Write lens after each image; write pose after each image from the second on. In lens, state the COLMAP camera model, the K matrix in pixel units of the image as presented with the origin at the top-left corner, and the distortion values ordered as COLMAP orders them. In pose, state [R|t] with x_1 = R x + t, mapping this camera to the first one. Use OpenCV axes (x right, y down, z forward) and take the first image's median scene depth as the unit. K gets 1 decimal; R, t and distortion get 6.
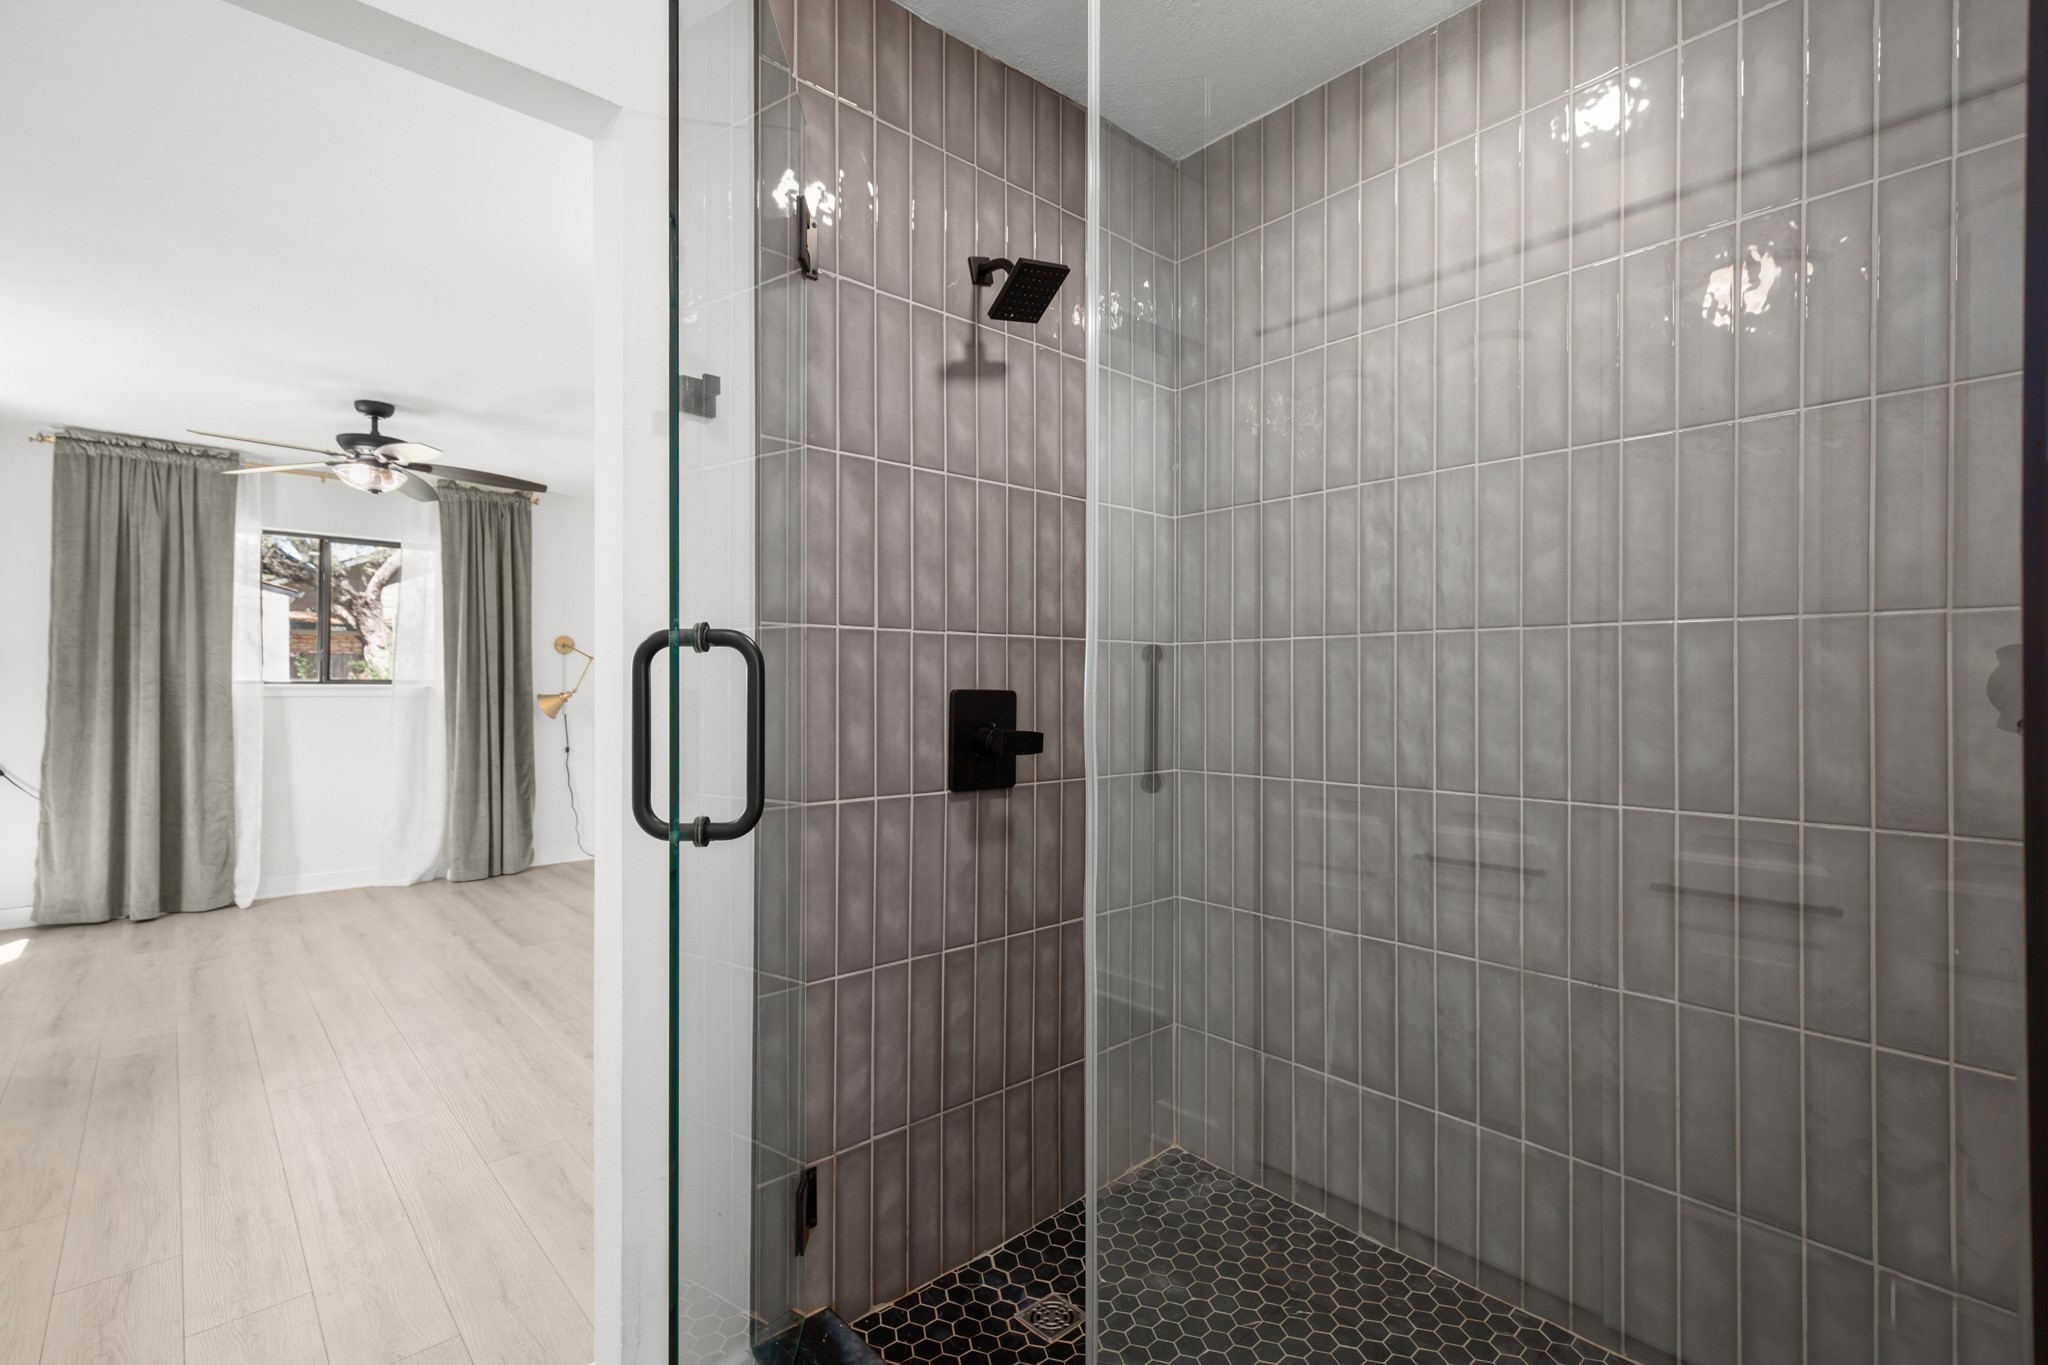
lens RADIAL K [[942.4, 0, 1024.0], [0, 942.4, 682.5], [0, 0, 1]] dist [-0.003265, -0.000142]
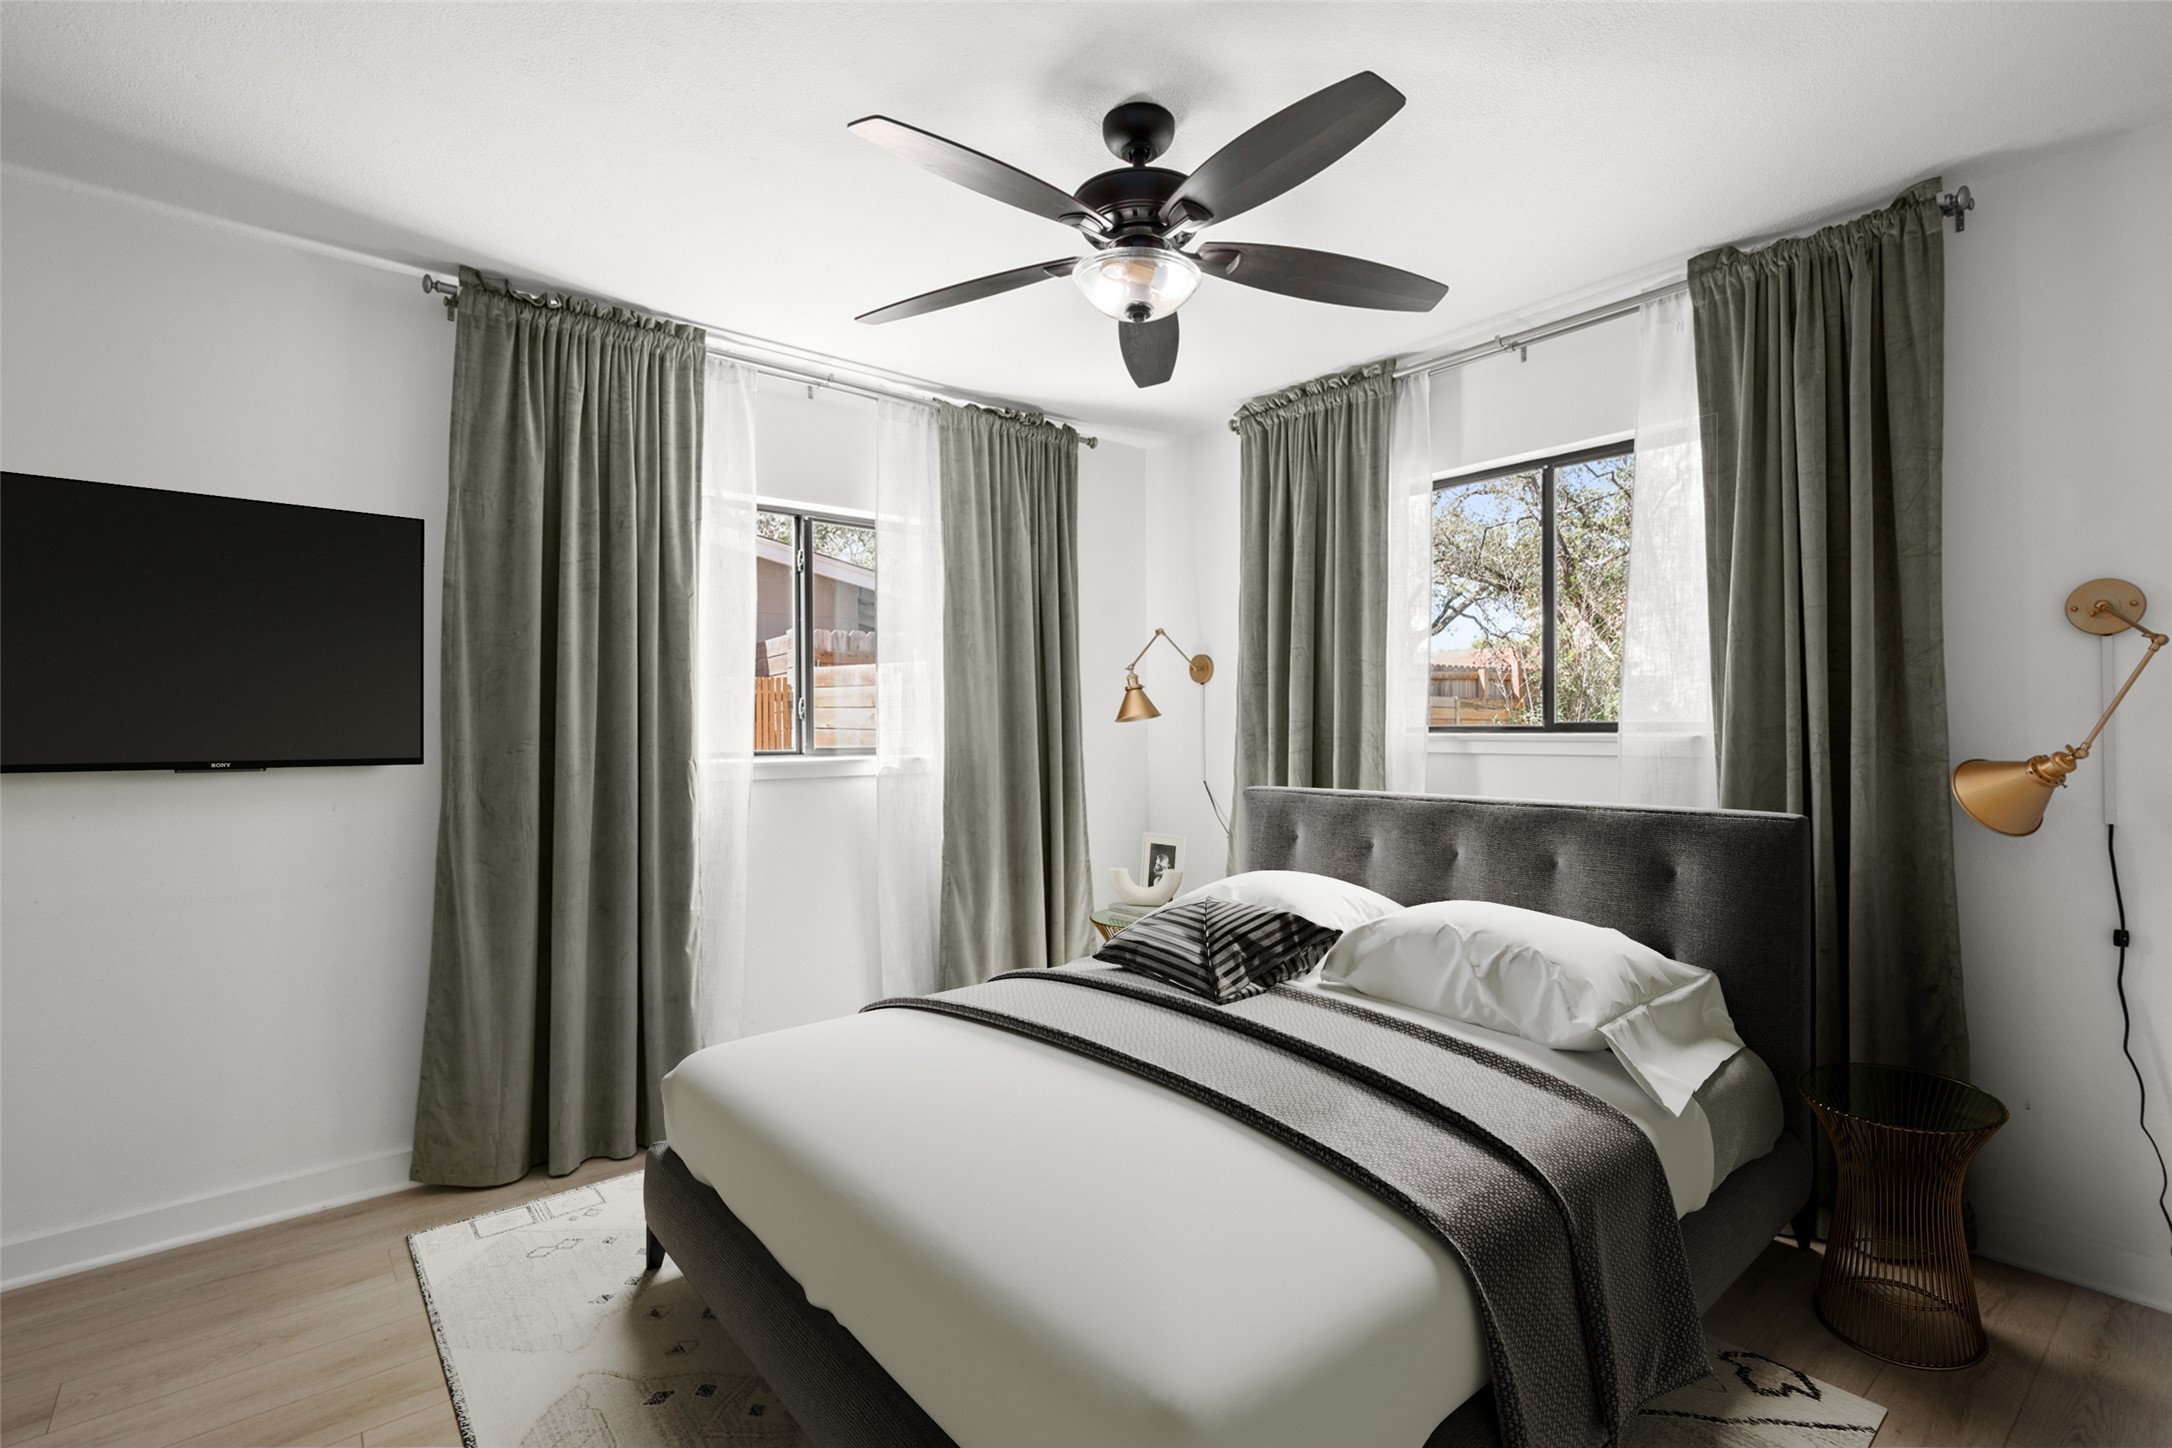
lens RADIAL K [[999.5, 0, 1086.0], [0, 999.5, 724.0], [0, 0, 1]] dist [-0.003265, -0.000142]
pose [[-0.025482, -0.012919, -0.999592, -0.152626], [0.004935, 0.999903, -0.013049, 0.003019], [0.999663, -0.005265, -0.025416, 0.702784]]
